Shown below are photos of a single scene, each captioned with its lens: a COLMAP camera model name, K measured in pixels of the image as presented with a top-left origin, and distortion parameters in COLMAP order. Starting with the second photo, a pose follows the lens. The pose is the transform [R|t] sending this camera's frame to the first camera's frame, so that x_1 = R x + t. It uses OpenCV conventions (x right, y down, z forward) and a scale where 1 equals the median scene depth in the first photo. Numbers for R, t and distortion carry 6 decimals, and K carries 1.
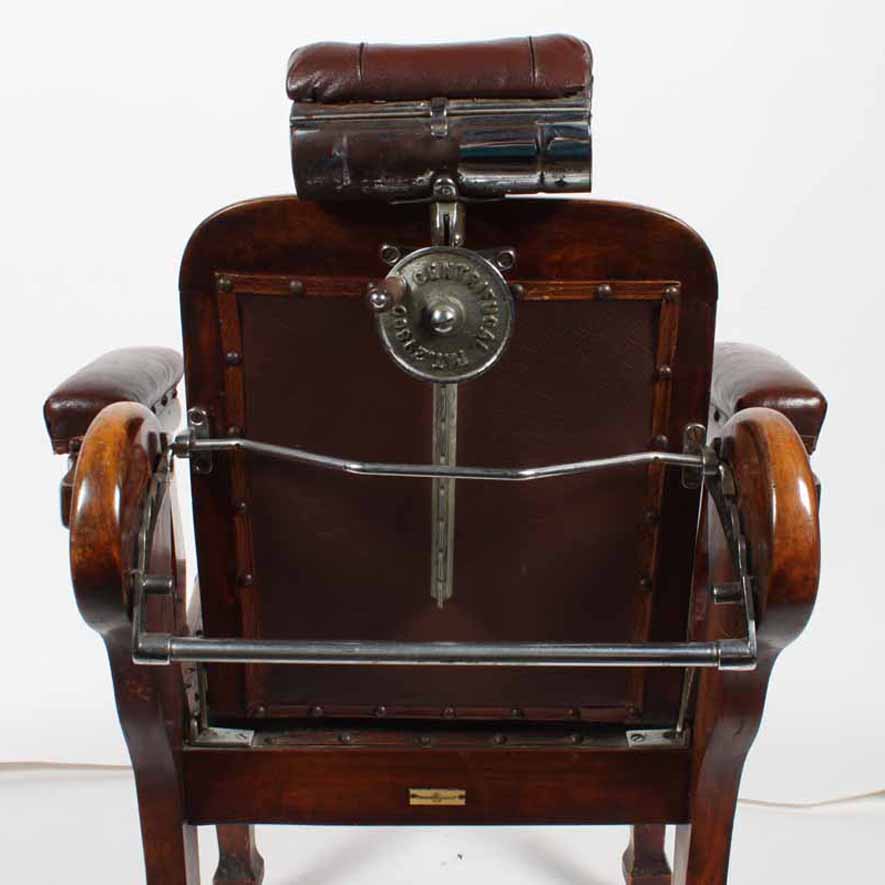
lens RADIAL K [[1328.1, 0, 445.4], [0, 1328.1, 442.8], [0, 0, 1]] dist [-0.125109, 0.000000]
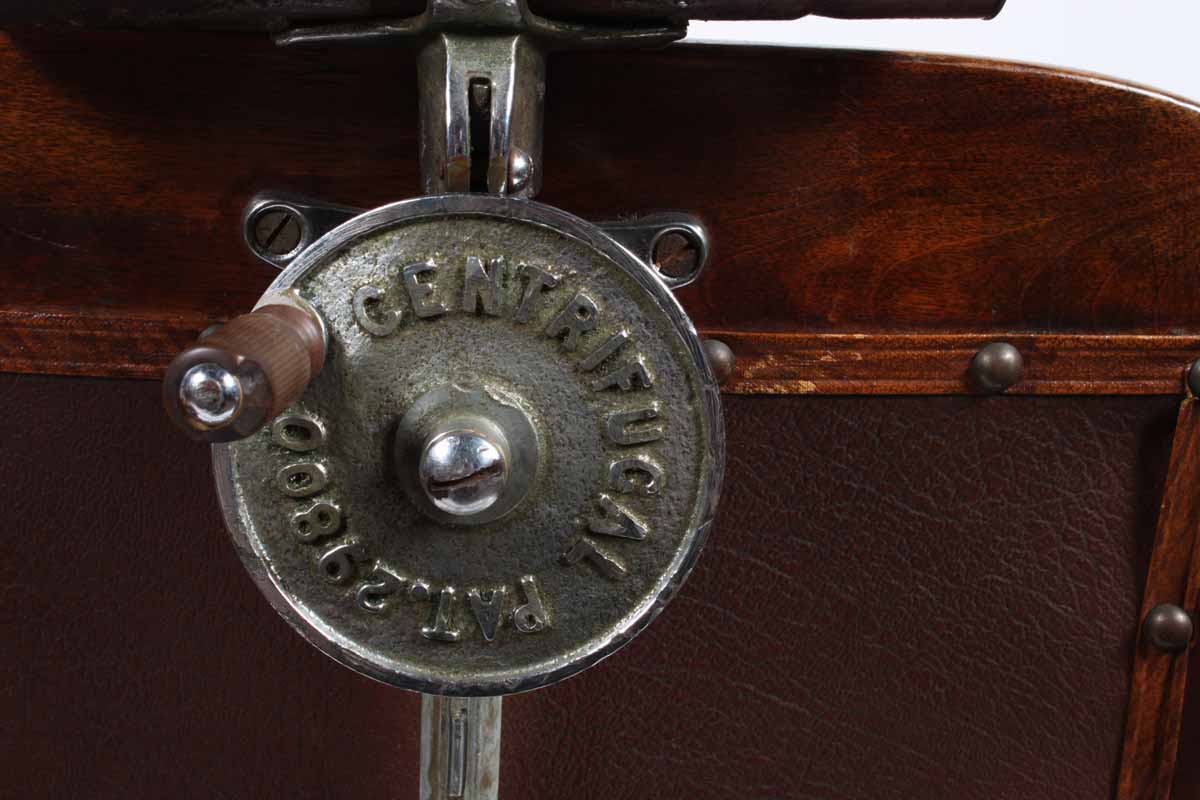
lens RADIAL K [[2008.2, 0, 602.8], [0, 2008.2, 392.0], [0, 0, 1]] dist [-0.017785, 0.000000]
pose [[0.996217, 0.009727, 0.086360, -0.008697], [-0.001072, 0.995016, -0.099712, -0.065674], [-0.086899, 0.099242, 0.991262, 0.578586]]
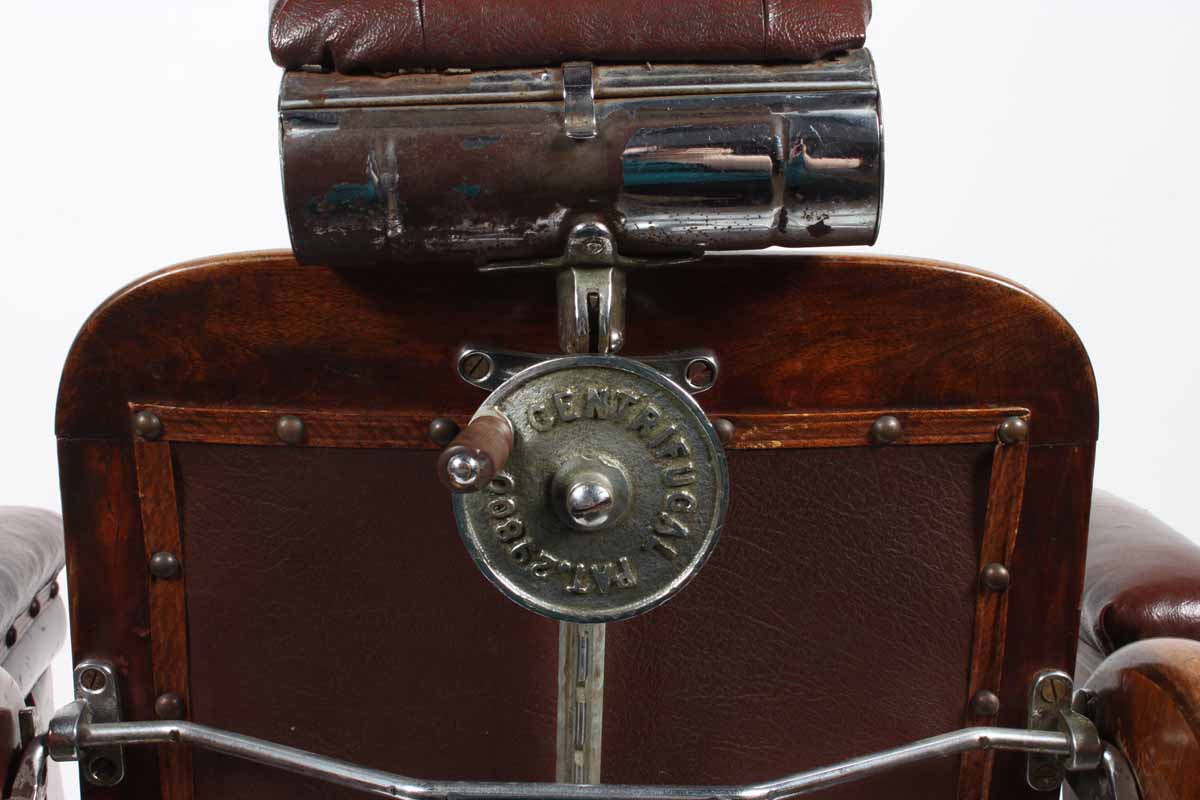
lens RADIAL K [[1918.7, 0, 599.1], [0, 1918.7, 402.9], [0, 0, 1]] dist [-0.012170, 0.000000]
pose [[0.997492, -0.014858, 0.069201, -0.046703], [0.020150, 0.996873, -0.076410, -0.072123], [-0.067849, 0.077613, 0.994672, 0.265331]]
